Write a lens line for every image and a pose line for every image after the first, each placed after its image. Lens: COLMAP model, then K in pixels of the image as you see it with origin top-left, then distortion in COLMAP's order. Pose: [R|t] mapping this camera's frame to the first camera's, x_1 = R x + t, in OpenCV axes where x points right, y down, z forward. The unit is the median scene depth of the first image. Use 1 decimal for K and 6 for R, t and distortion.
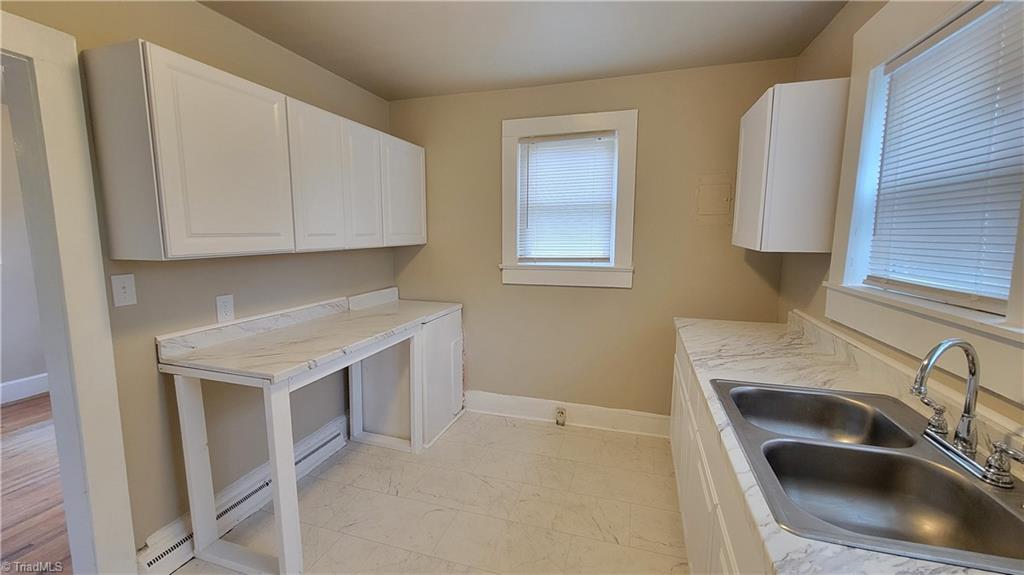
lens RADIAL K [[415.9, 0, 507.5], [0, 415.9, 287.3], [0, 0, 1]] dist [0.001919, -0.002633]
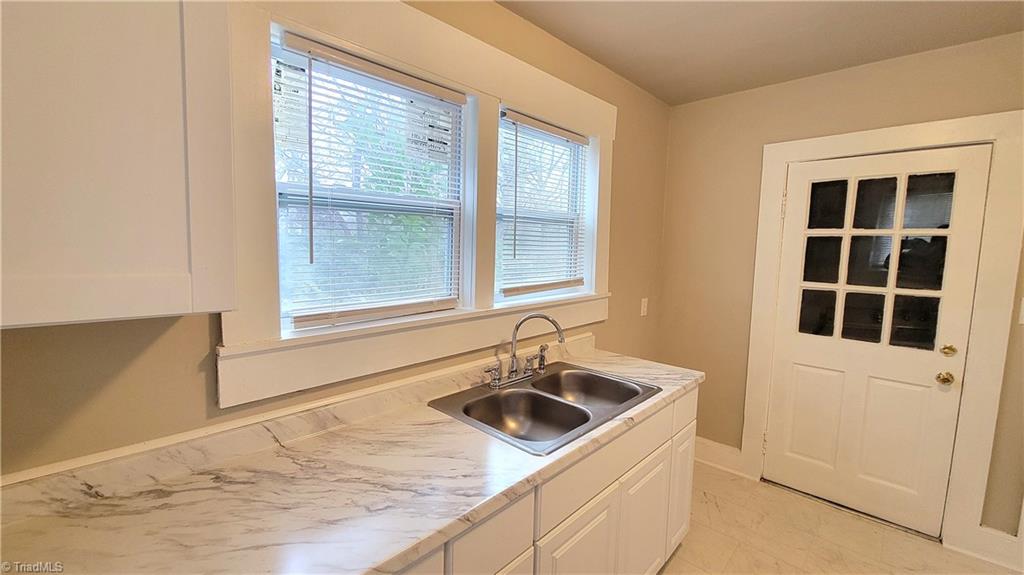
lens RADIAL K [[415.9, 0, 503.5], [0, 415.9, 287.8], [0, 0, 1]] dist [0.001919, -0.002633]
pose [[-0.892234, -0.062490, 0.447228, 0.192702], [0.042777, 0.974229, 0.221468, -0.211811], [-0.449542, 0.216733, -0.866567, 1.366412]]
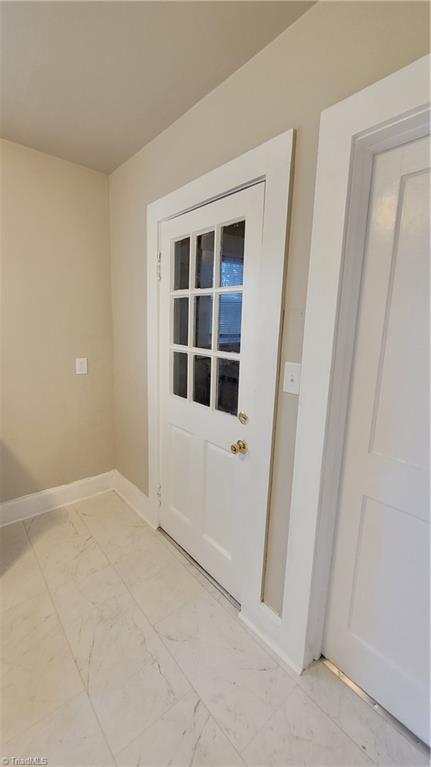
lens RADIAL K [[311.5, 0, 218.2], [0, 311.5, 377.5], [0, 0, 1]] dist [0.001919, -0.002633]
pose [[-0.850126, -0.123971, 0.511778, -0.748693], [0.028265, 0.959748, 0.279437, -0.064233], [-0.525820, 0.252022, -0.812403, 0.520182]]
